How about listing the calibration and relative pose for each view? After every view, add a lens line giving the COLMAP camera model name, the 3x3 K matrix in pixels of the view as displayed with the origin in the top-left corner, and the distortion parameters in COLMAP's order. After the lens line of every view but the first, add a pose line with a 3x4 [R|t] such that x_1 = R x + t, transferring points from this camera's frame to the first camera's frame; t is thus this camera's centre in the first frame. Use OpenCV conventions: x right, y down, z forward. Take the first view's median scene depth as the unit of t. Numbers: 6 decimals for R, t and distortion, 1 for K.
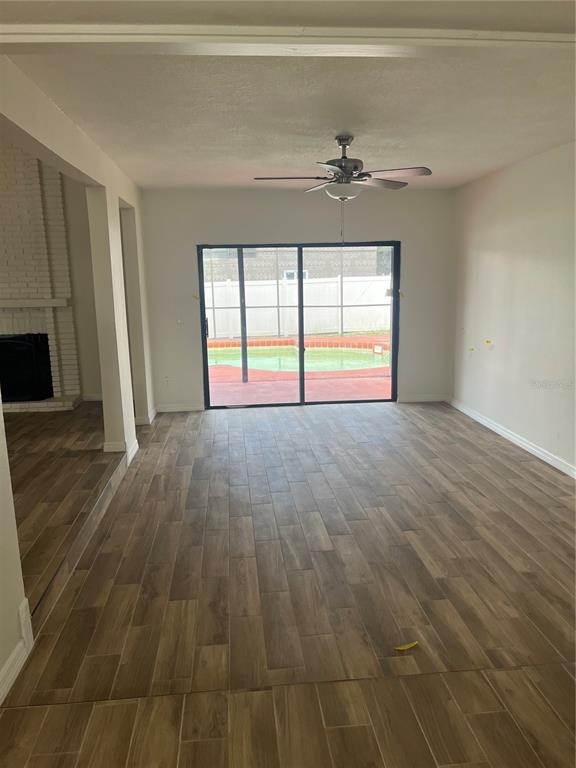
lens RADIAL K [[583.3, 0, 288.0], [0, 583.3, 384.0], [0, 0, 1]] dist [0.003750, -0.003506]
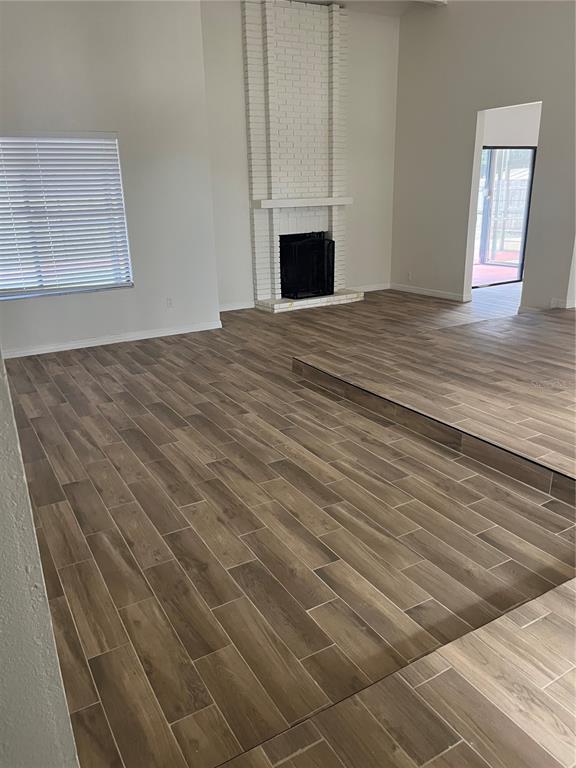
lens RADIAL K [[591.3, 0, 288.0], [0, 591.3, 384.0], [0, 0, 1]] dist [0.043520, -0.001036]
pose [[0.913934, -0.134061, 0.383082, -0.938615], [0.085156, 0.986202, 0.141964, 0.028865], [-0.396828, -0.097124, 0.912740, 0.011227]]
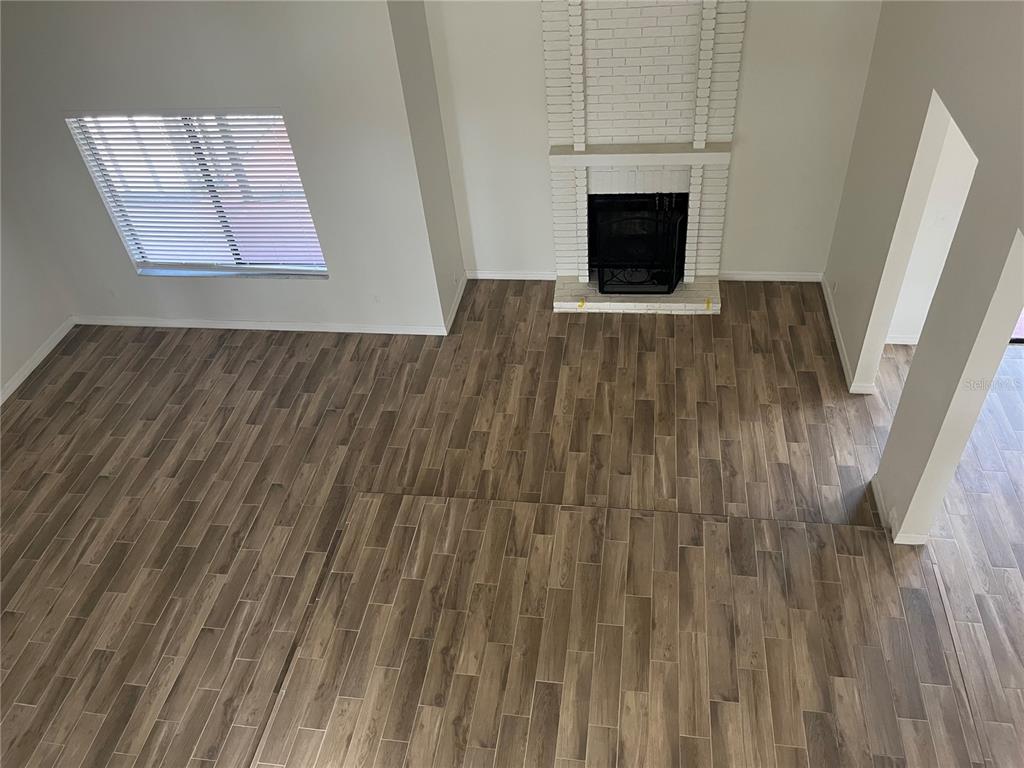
lens RADIAL K [[777.7, 0, 514.1], [0, 777.7, 415.0], [0, 0, 1]] dist [0.003750, -0.003506]
pose [[0.965985, 0.129771, -0.223680, -0.376385], [0.013997, 0.837463, 0.546314, -0.354847], [0.258220, -0.530862, 0.807160, 0.131182]]
